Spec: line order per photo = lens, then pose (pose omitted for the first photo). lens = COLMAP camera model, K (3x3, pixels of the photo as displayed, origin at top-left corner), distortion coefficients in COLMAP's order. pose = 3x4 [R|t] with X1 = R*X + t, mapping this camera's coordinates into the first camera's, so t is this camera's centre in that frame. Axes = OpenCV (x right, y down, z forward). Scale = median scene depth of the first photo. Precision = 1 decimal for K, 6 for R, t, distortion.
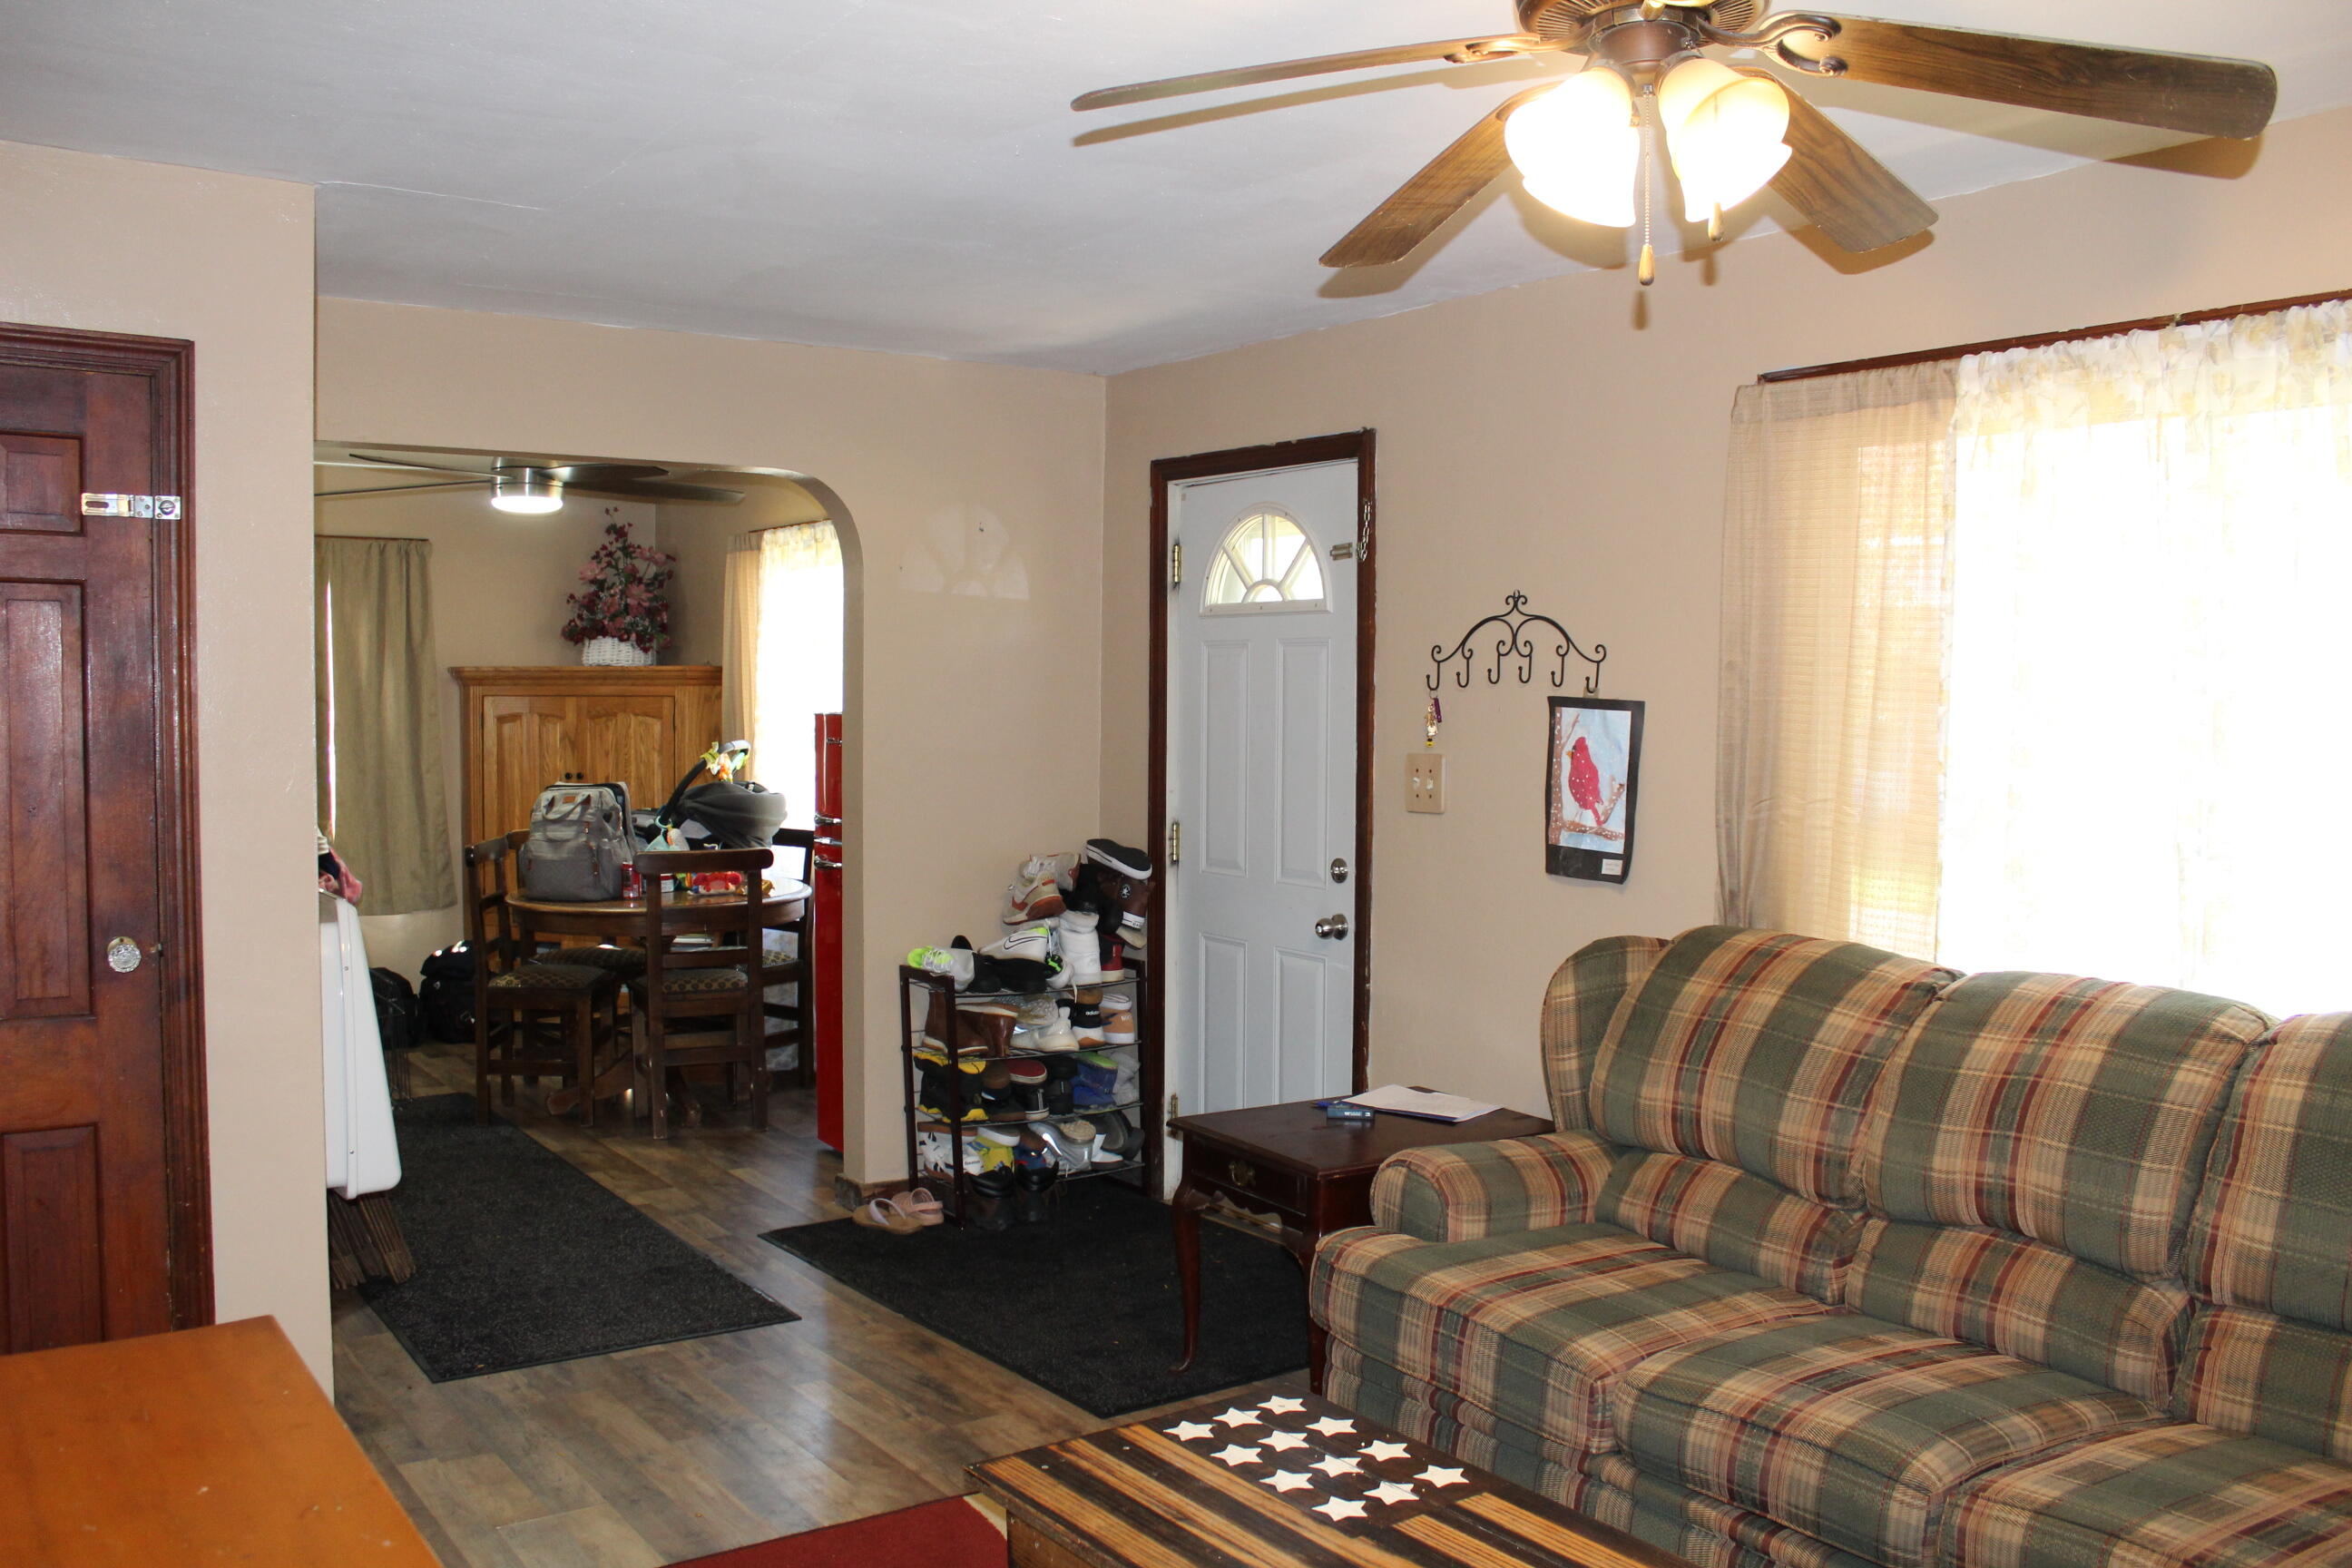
lens RADIAL K [[1949.1, 0, 1170.3], [0, 1949.1, 816.3], [0, 0, 1]] dist [-0.167811, 0.123489]
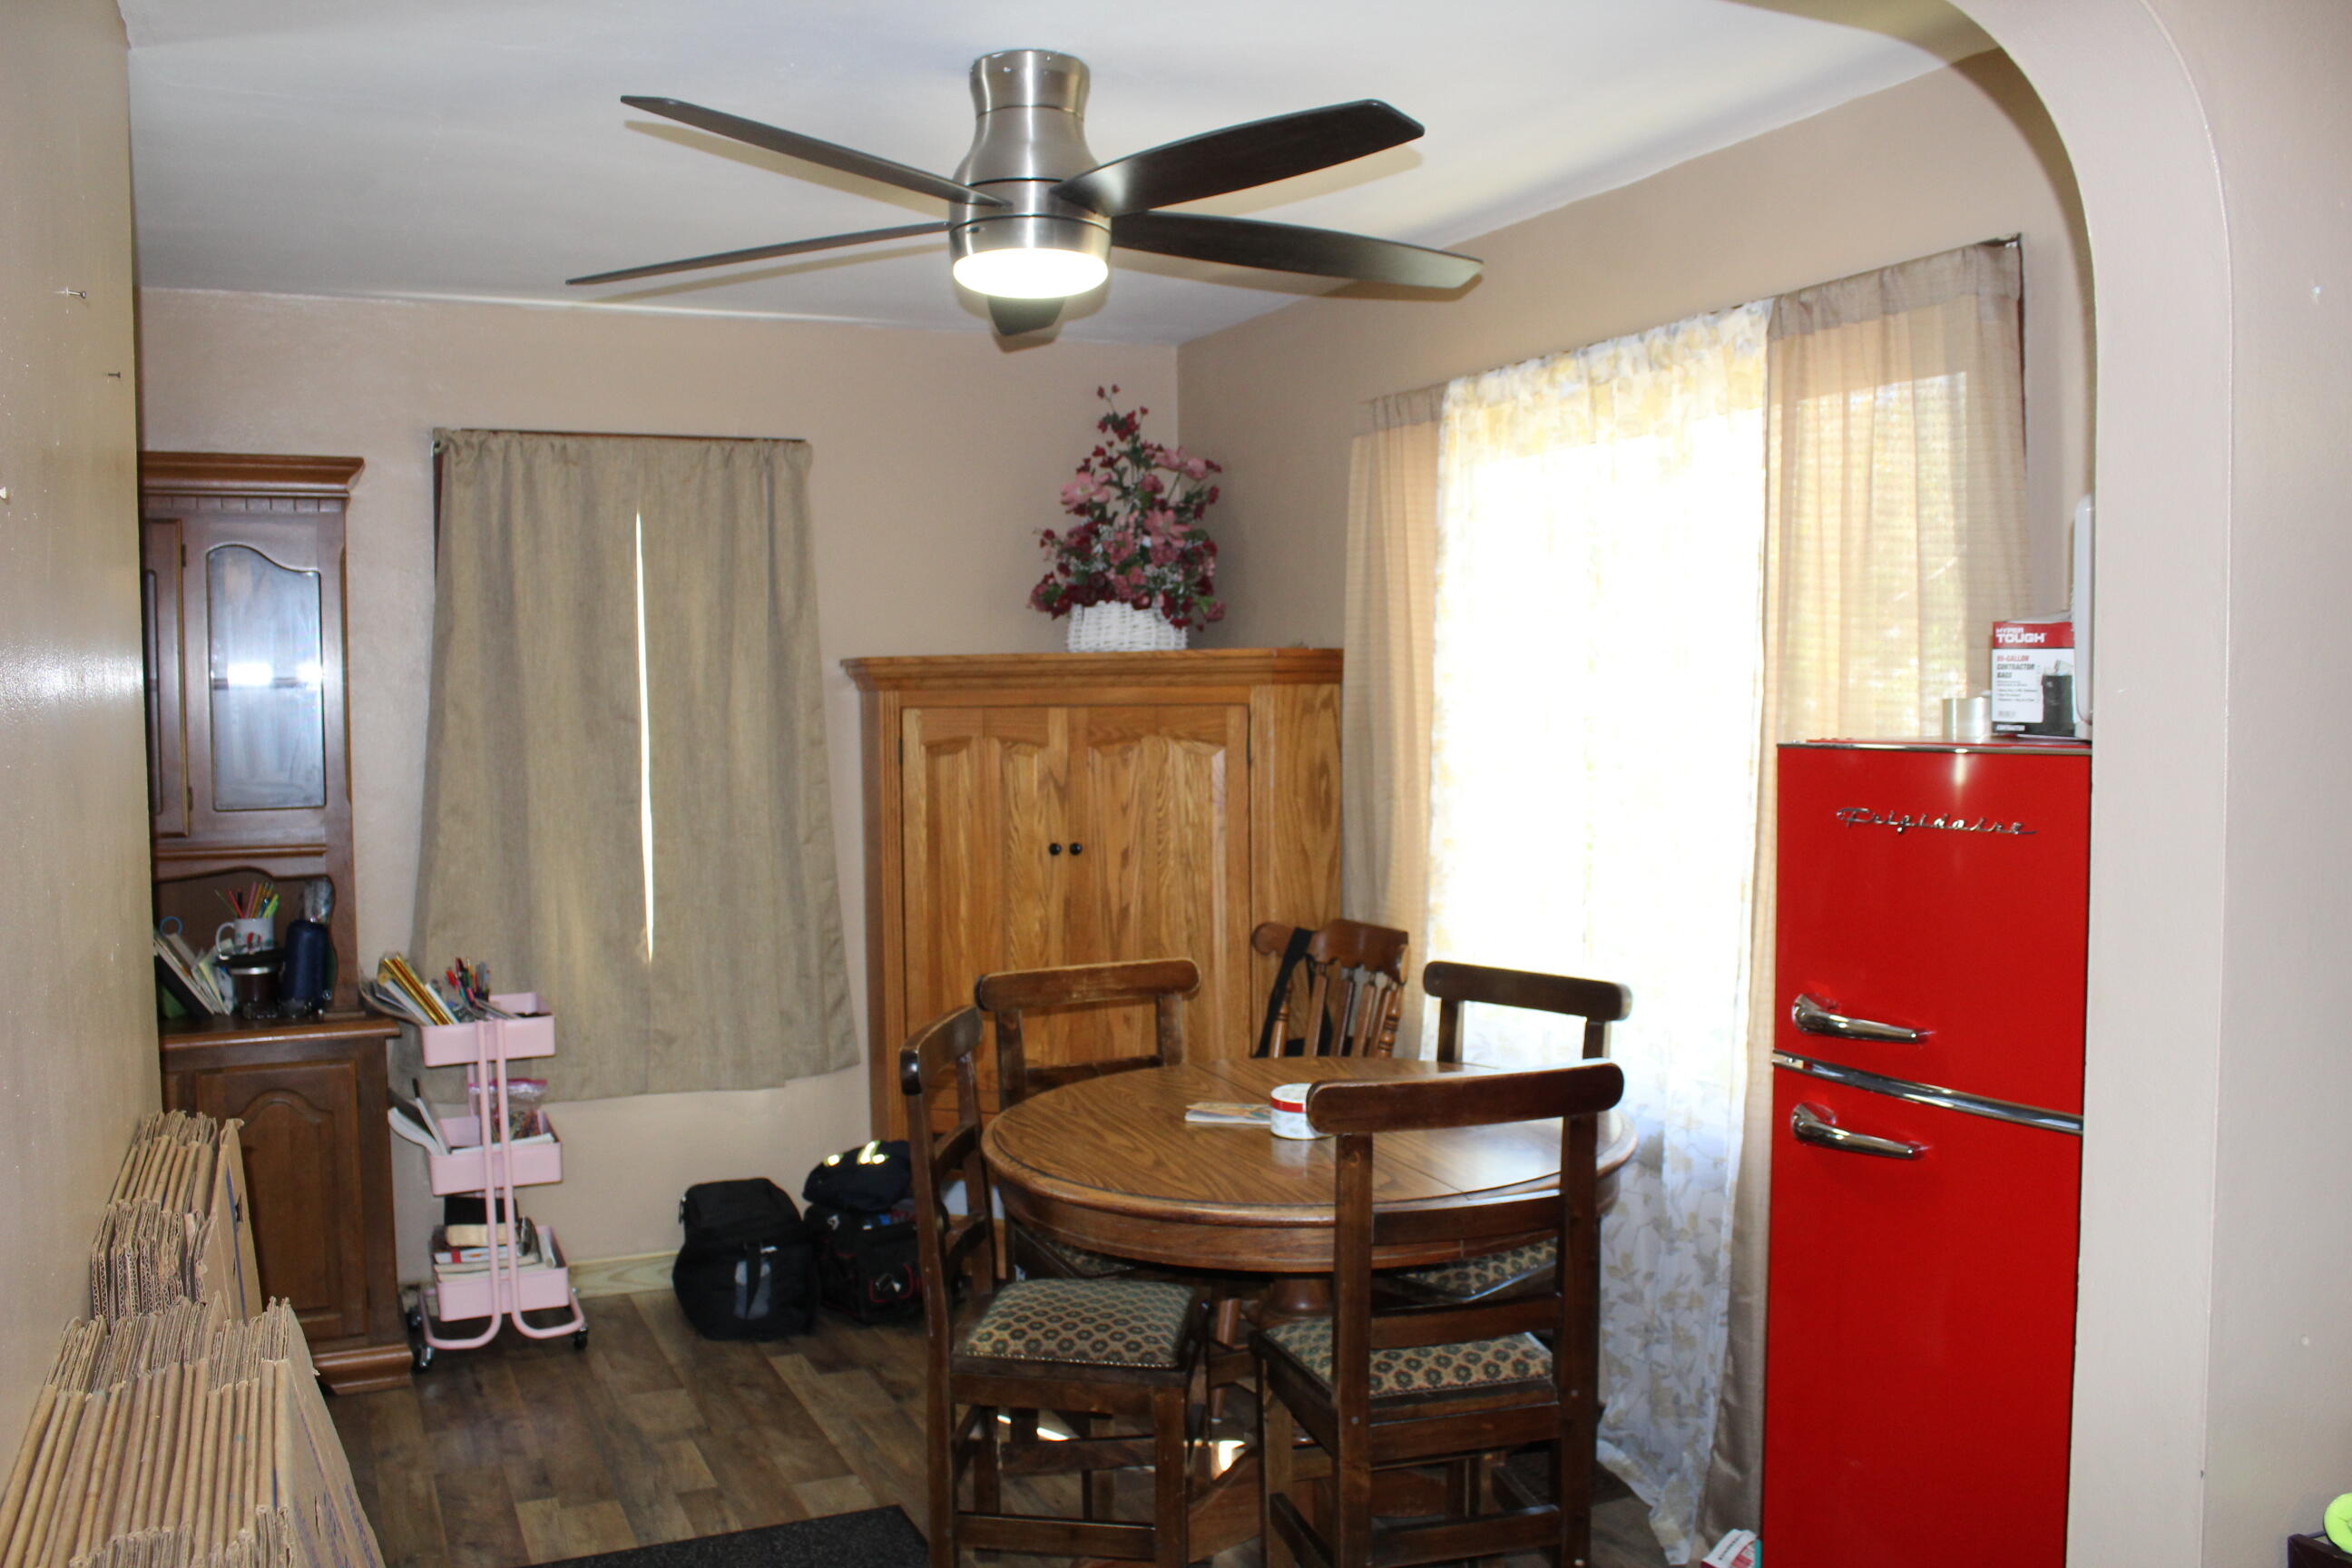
lens RADIAL K [[1949.1, 0, 1170.3], [0, 1949.1, 816.3], [0, 0, 1]] dist [-0.167811, 0.123489]
pose [[0.984002, -0.007361, -0.178006, -0.177161], [0.006802, 0.999970, -0.003751, -0.027781], [0.178029, 0.002480, 0.984022, 0.441305]]
